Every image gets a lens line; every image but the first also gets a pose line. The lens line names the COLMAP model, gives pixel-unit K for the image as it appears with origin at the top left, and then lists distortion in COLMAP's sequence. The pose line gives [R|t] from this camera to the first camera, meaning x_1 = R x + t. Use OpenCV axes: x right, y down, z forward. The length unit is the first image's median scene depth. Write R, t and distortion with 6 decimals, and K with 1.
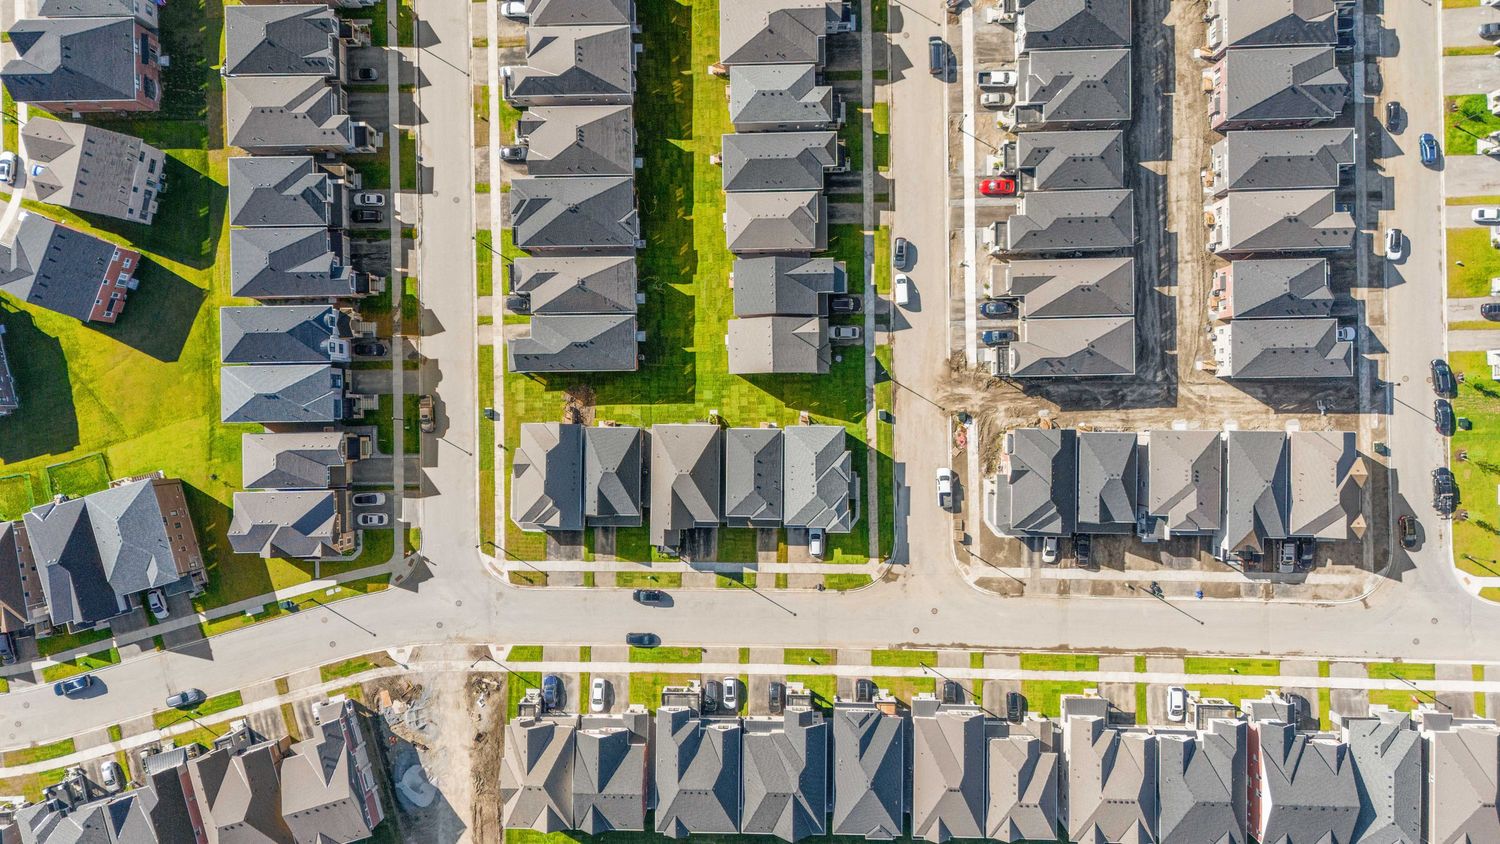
lens RADIAL K [[1034.5, 0, 753.2], [0, 1034.5, 419.2], [0, 0, 1]] dist [0.083290, -0.067173]
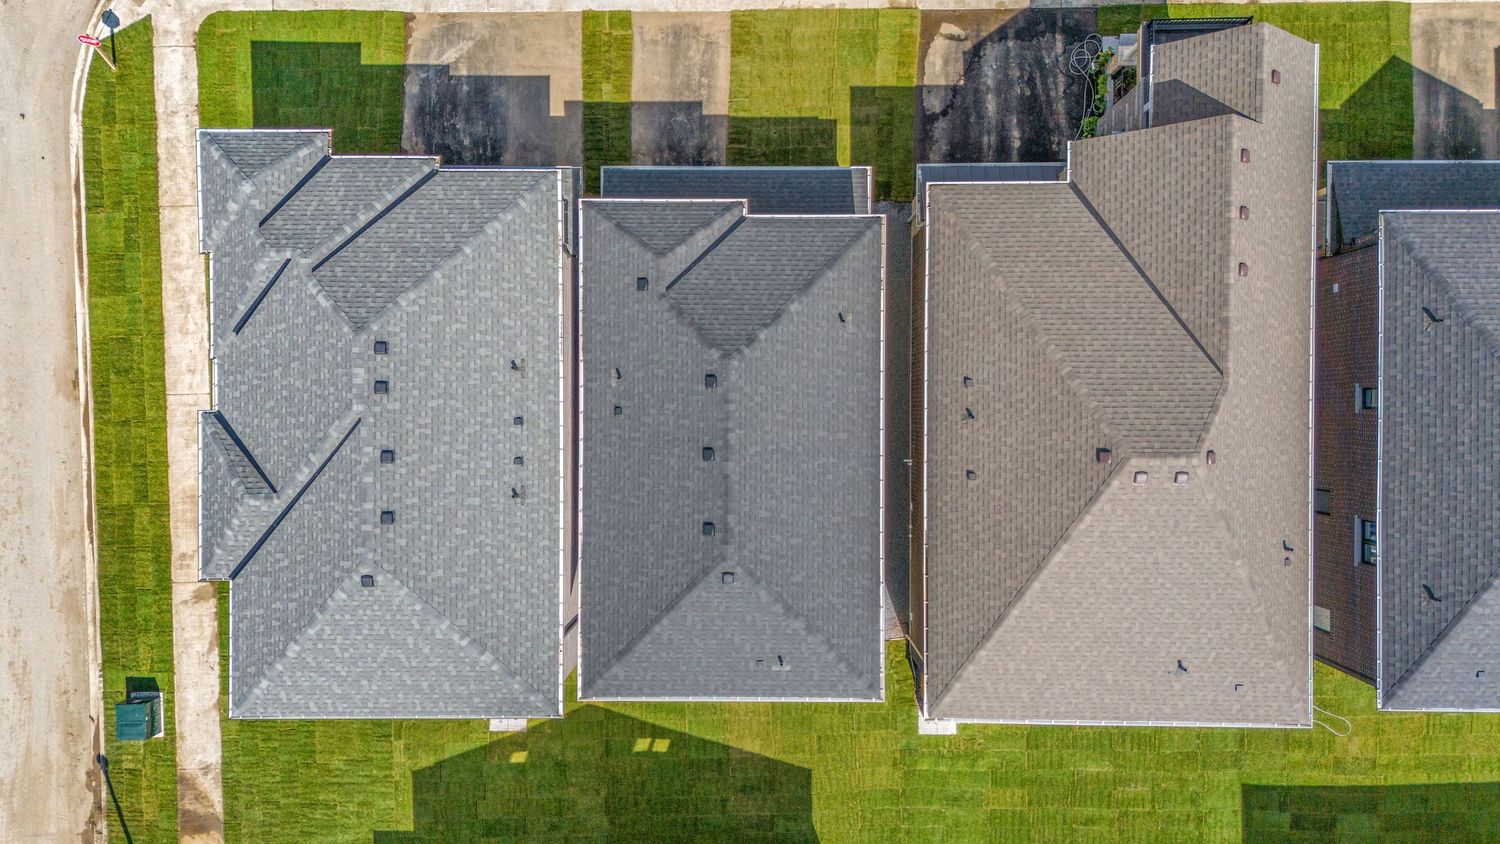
lens RADIAL K [[1102.4, 0, 752.7], [0, 1102.4, 419.4], [0, 0, 1]] dist [0.058831, -0.051135]
pose [[-0.999218, 0.007531, 0.038812, -0.009869], [-0.007685, -0.999963, -0.003827, 0.056543], [0.038781, -0.004123, 0.999239, 0.776528]]
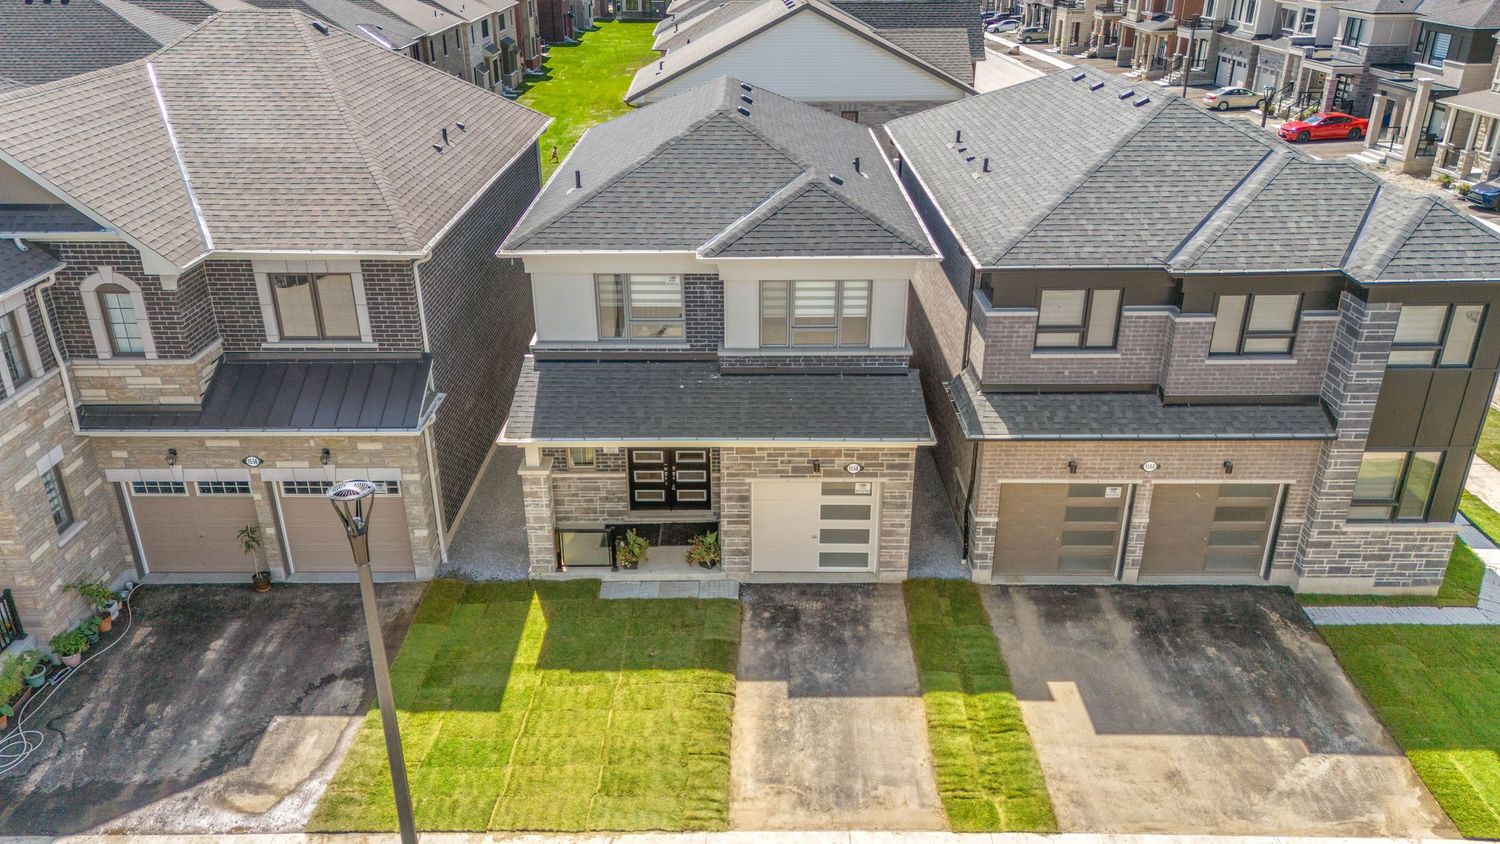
lens RADIAL K [[1102.4, 0, 752.7], [0, 1102.4, 419.4], [0, 0, 1]] dist [0.058831, -0.051135]
pose [[0.999608, 0.017538, 0.021813, 0.002045], [0.012548, 0.415843, -0.909350, 0.215446], [-0.025019, 0.909268, 0.415460, 0.926547]]
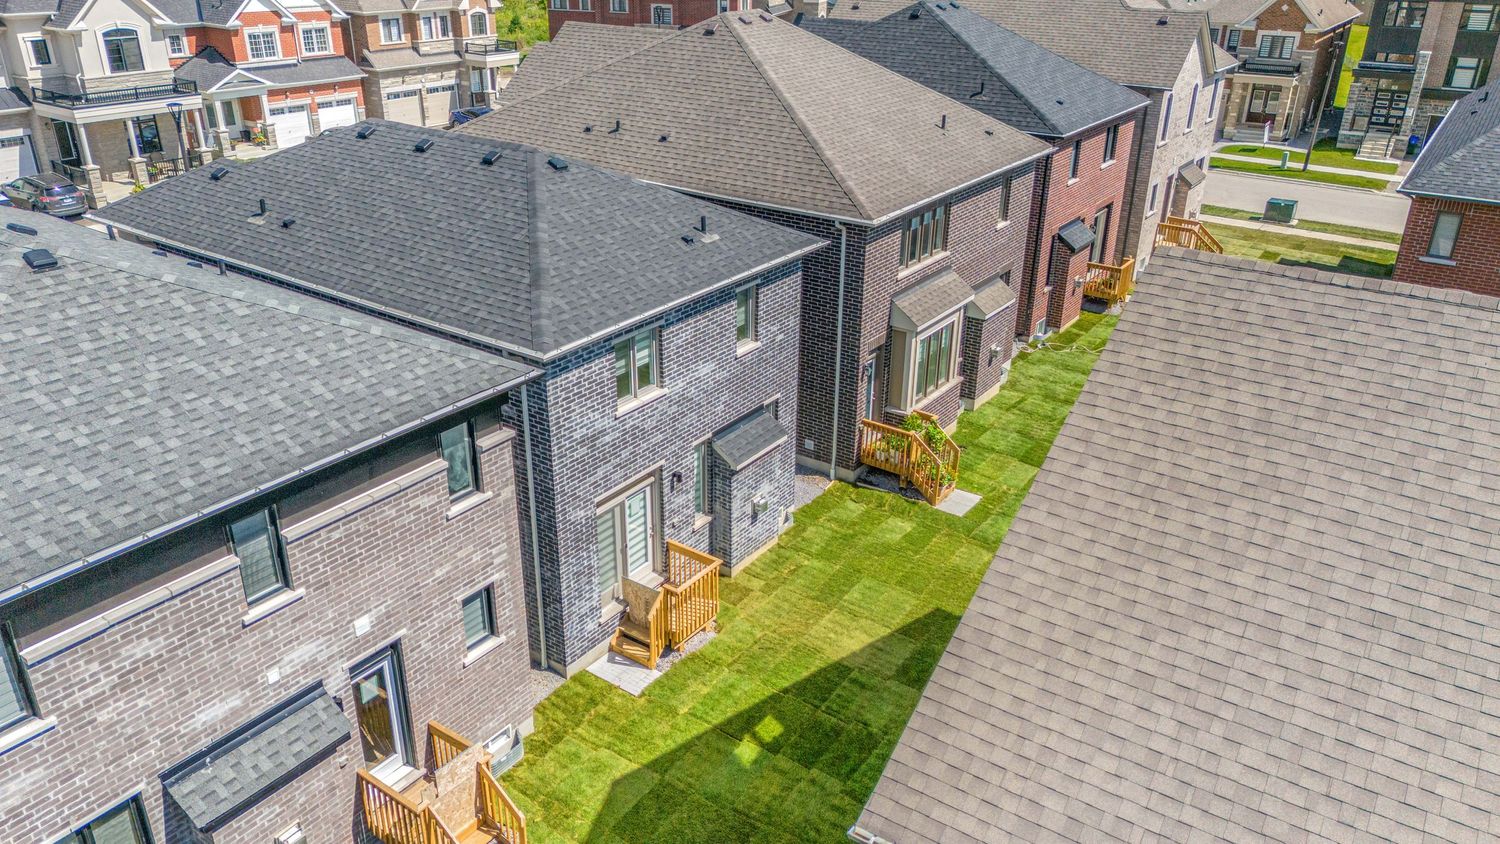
lens RADIAL K [[1090.9, 0, 751.8], [0, 1090.9, 420.6], [0, 0, 1]] dist [0.067260, -0.056726]
pose [[-0.572220, 0.363633, -0.735075, 0.094014], [-0.820079, -0.247246, 0.516082, -0.062359], [0.005920, 0.898132, 0.439686, 0.921702]]
